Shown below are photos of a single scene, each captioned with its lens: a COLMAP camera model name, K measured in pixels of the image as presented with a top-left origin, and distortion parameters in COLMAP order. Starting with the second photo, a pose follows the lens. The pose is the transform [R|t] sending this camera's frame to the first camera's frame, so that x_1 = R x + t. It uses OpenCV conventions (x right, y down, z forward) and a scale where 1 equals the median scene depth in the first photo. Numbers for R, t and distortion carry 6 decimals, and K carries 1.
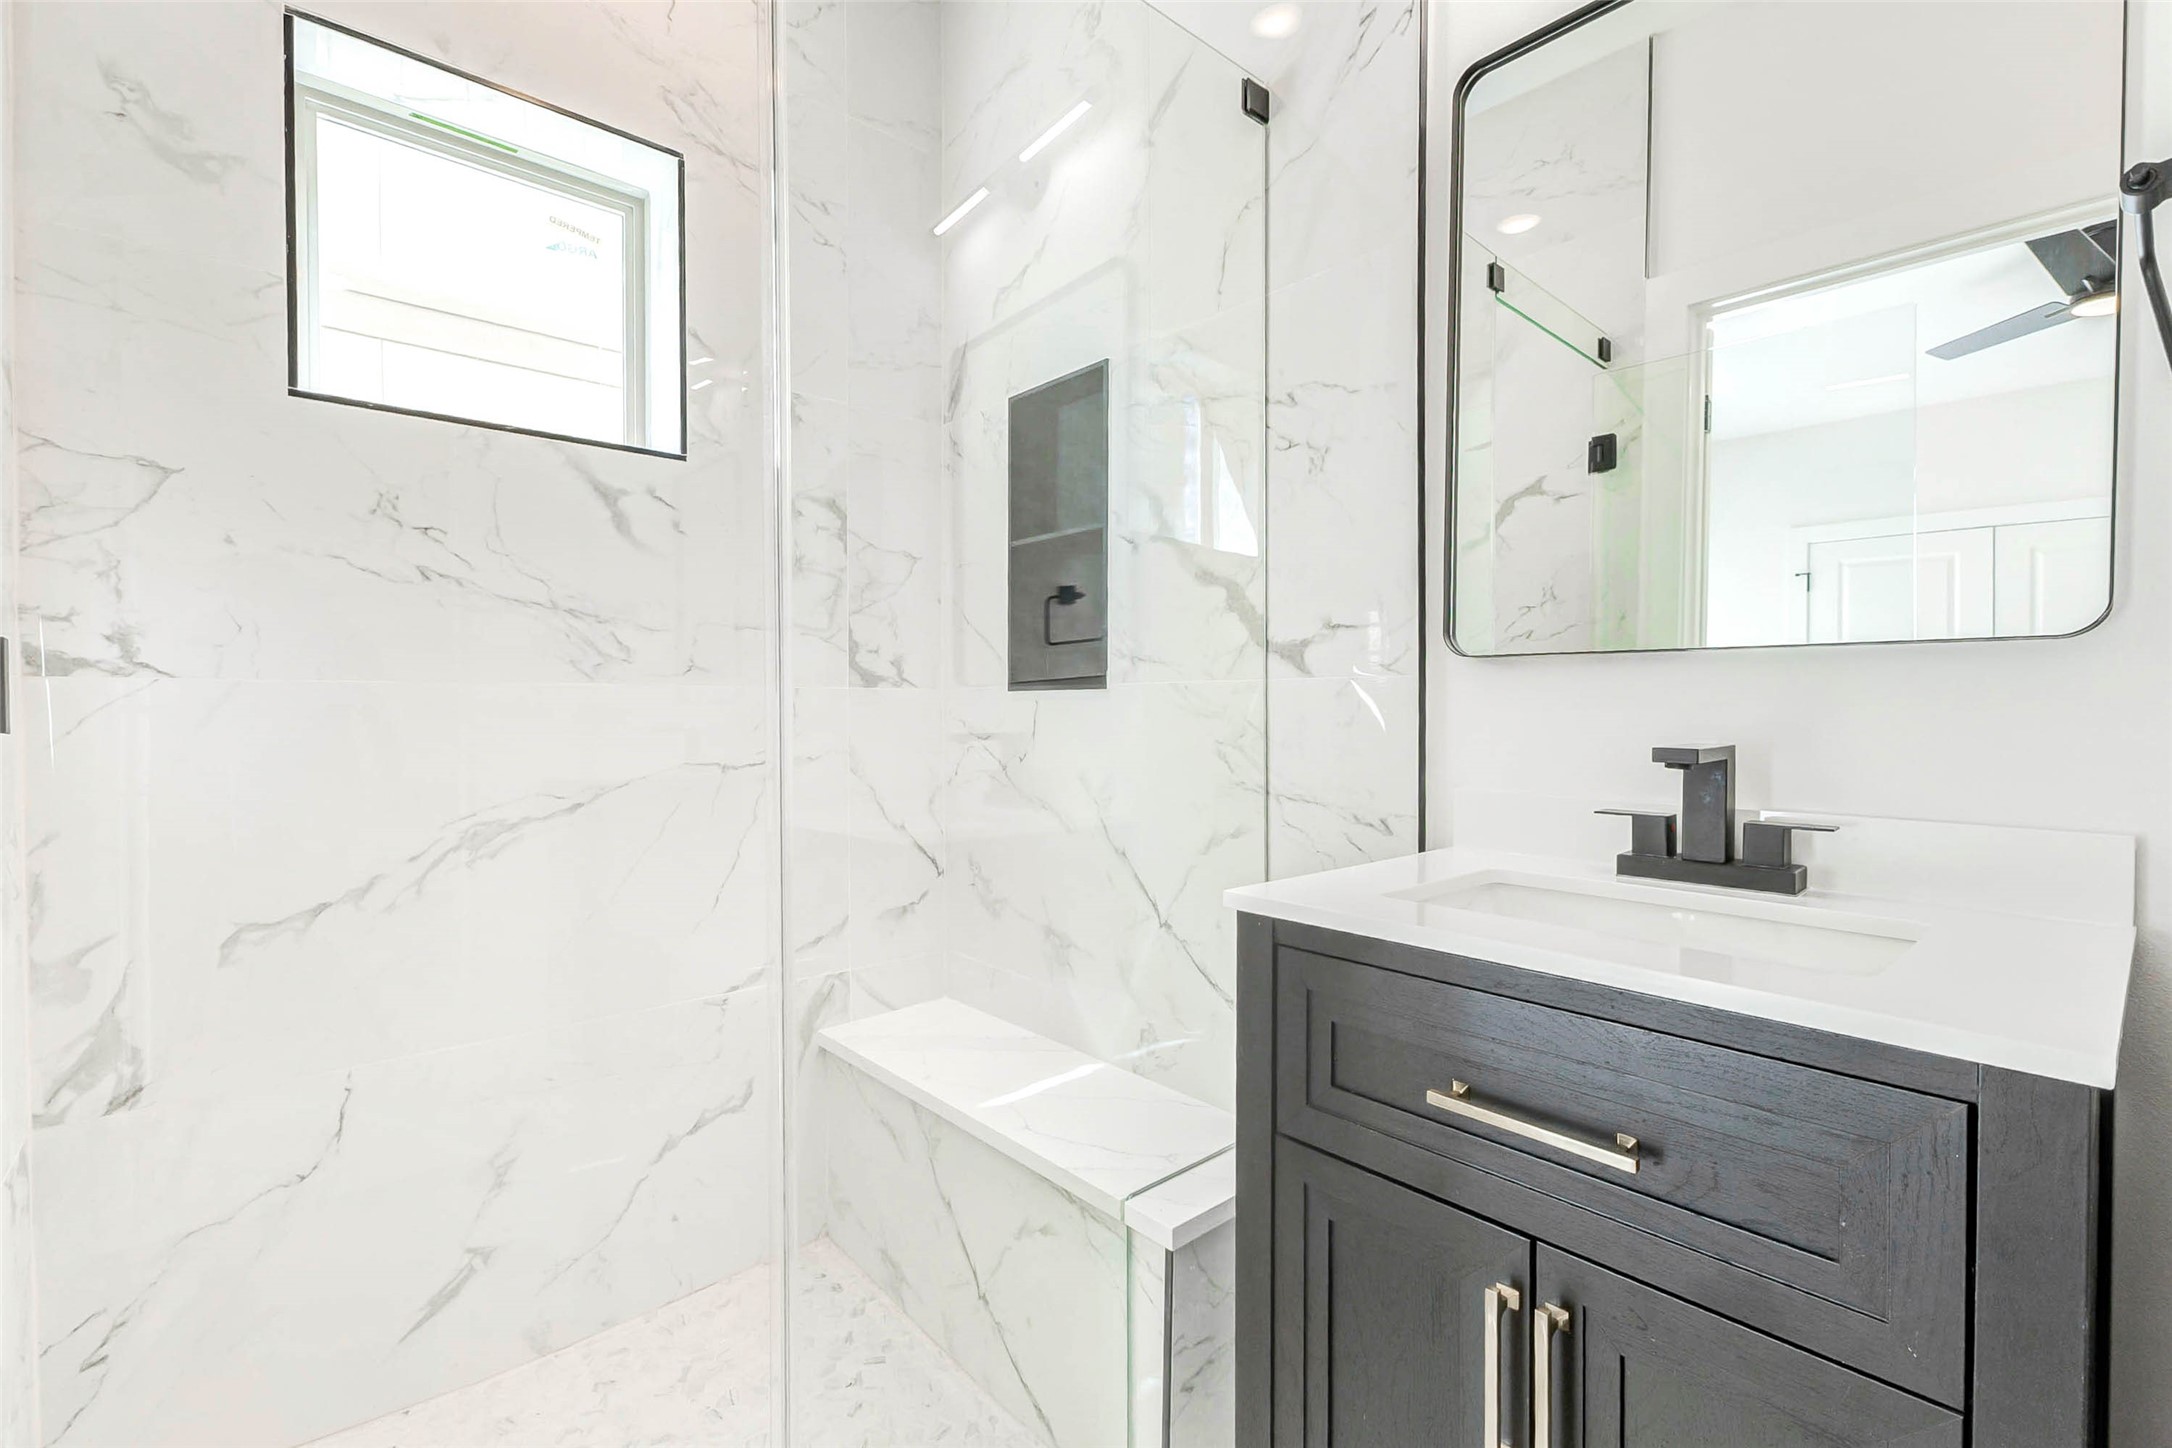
lens RADIAL K [[960.5, 0, 1086.0], [0, 960.5, 724.0], [0, 0, 1]] dist [0.016987, -0.000778]
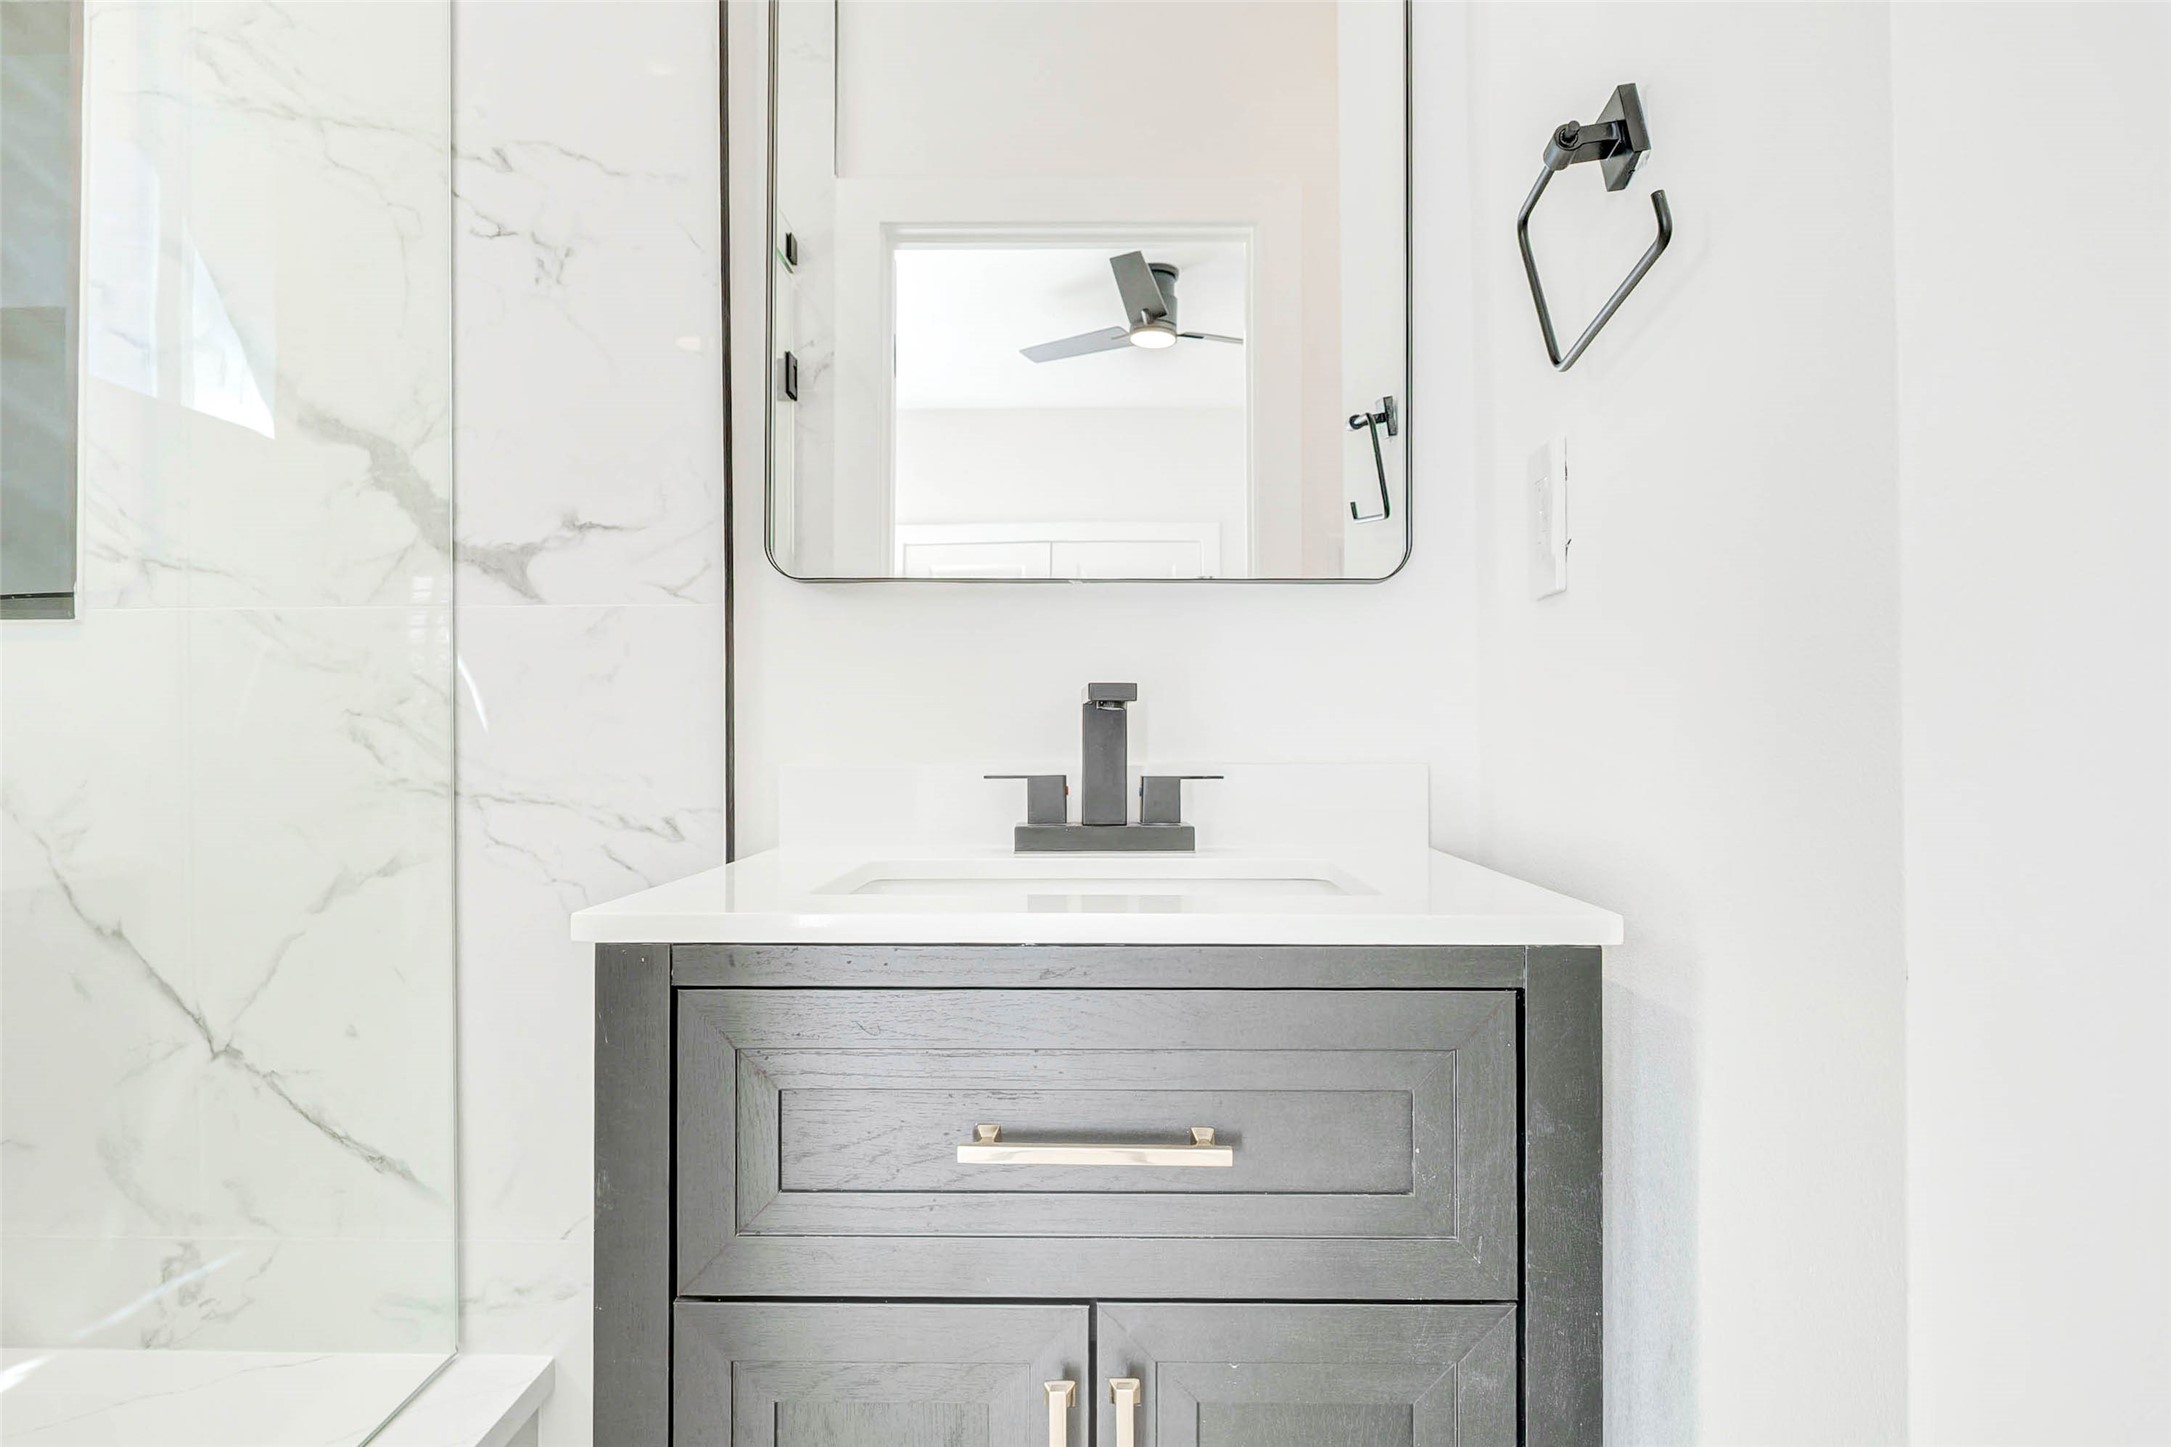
lens RADIAL K [[1322.7, 0, 1085.5], [0, 1322.7, 723.5], [0, 0, 1]] dist [0.000493, -0.001378]
pose [[0.689805, 0.003664, 0.723986, -0.146238], [0.014620, 0.999713, -0.018989, 0.050877], [-0.723848, 0.023684, 0.689553, 0.143534]]
